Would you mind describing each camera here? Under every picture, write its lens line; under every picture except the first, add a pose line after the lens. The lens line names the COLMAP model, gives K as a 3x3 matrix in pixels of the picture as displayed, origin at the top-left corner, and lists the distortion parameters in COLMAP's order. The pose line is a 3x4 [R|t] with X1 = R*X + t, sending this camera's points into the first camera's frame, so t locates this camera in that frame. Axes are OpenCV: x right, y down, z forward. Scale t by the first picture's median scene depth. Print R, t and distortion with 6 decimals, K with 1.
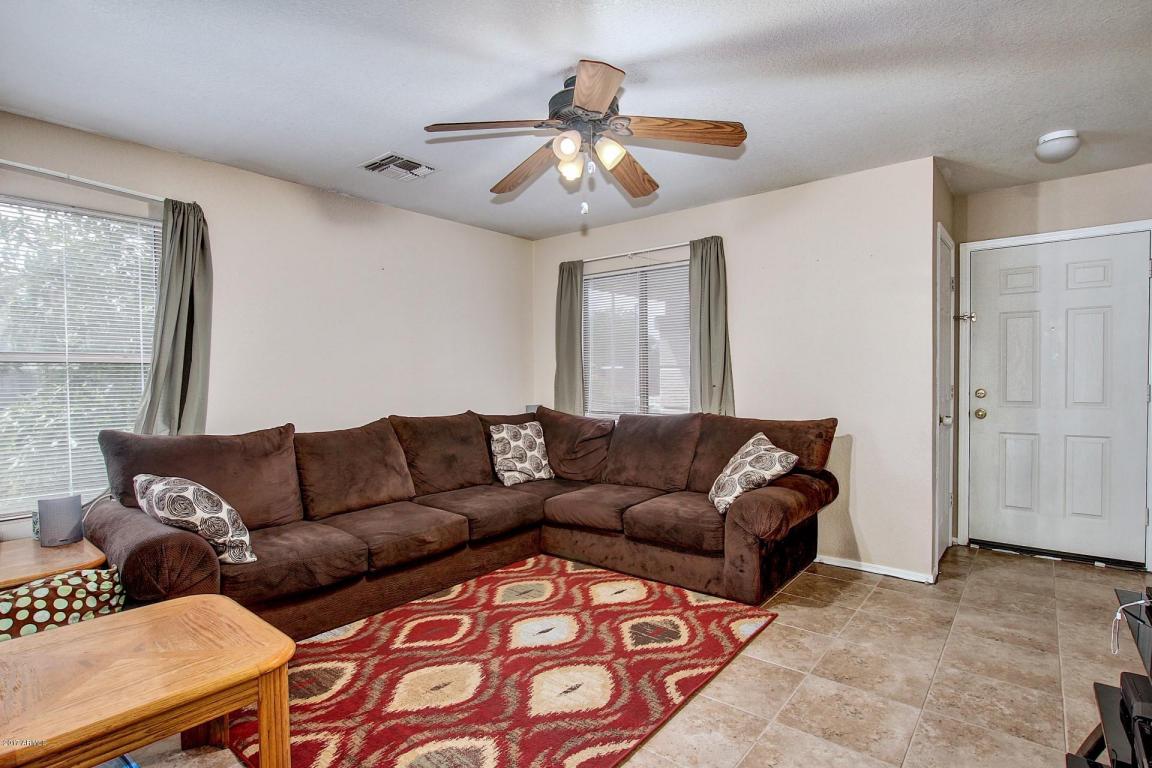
lens RADIAL K [[578.0, 0, 558.4], [0, 578.0, 385.8], [0, 0, 1]] dist [-0.003298, -0.000201]
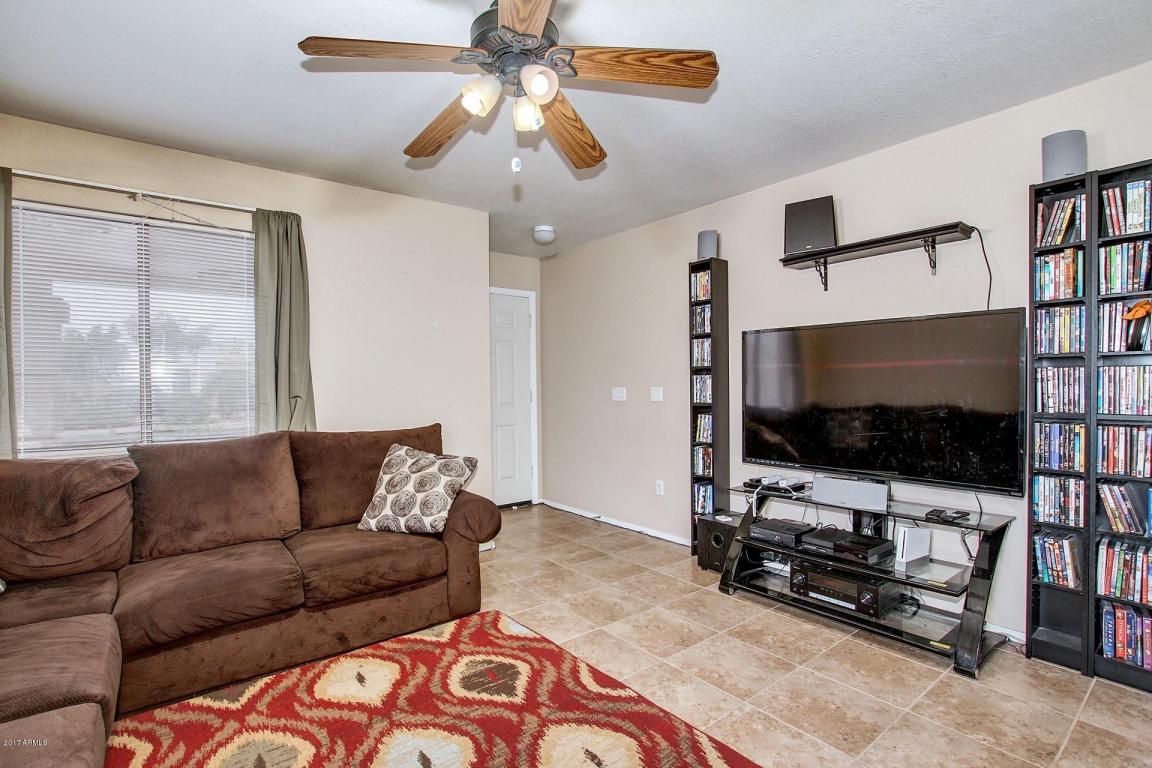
lens RADIAL K [[545.9, 0, 567.1], [0, 545.9, 388.8], [0, 0, 1]] dist [-0.017827, -0.000054]
pose [[0.205131, 0.001859, 0.978733, -0.610216], [0.022597, 0.999723, -0.006635, 0.003747], [-0.978474, 0.023477, 0.205032, 0.717591]]
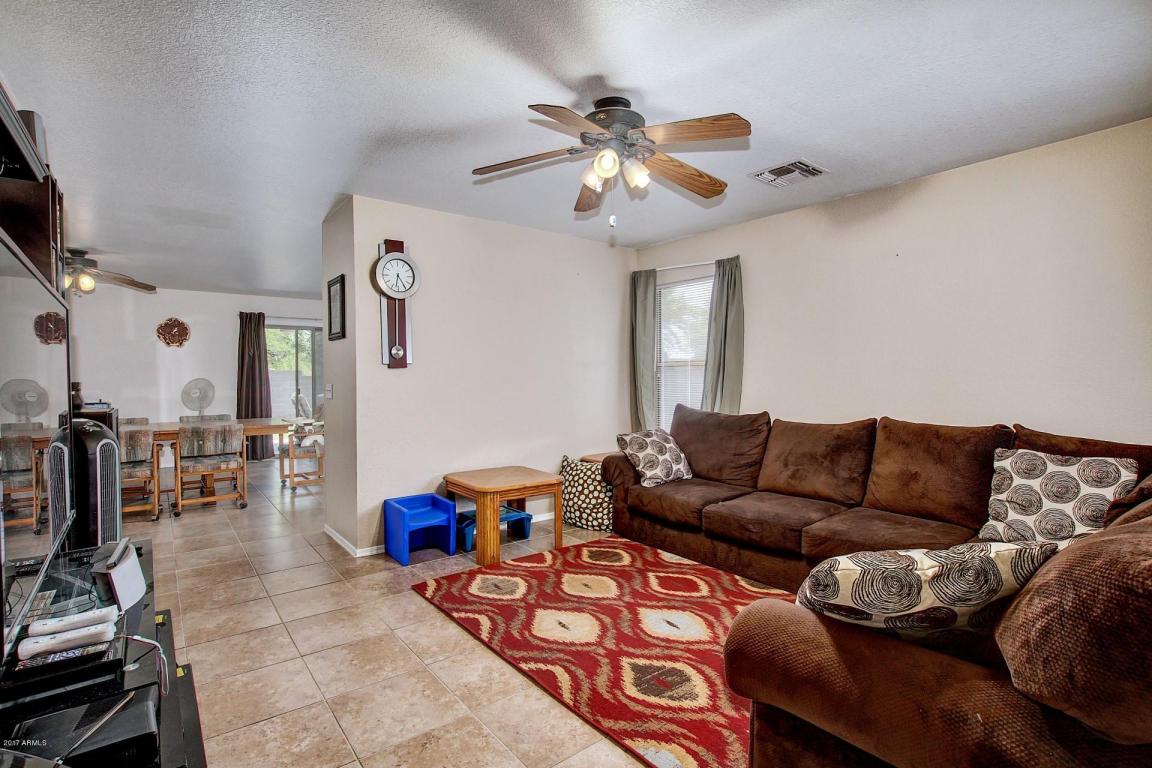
lens RADIAL K [[532.3, 0, 576.0], [0, 532.3, 384.0], [0, 0, 1]] dist [0.000832, -0.000023]
pose [[-0.190866, 0.018749, -0.981437, 0.954290], [-0.006572, 0.999771, 0.020377, -0.023077], [0.981594, 0.010340, -0.190699, 1.029137]]
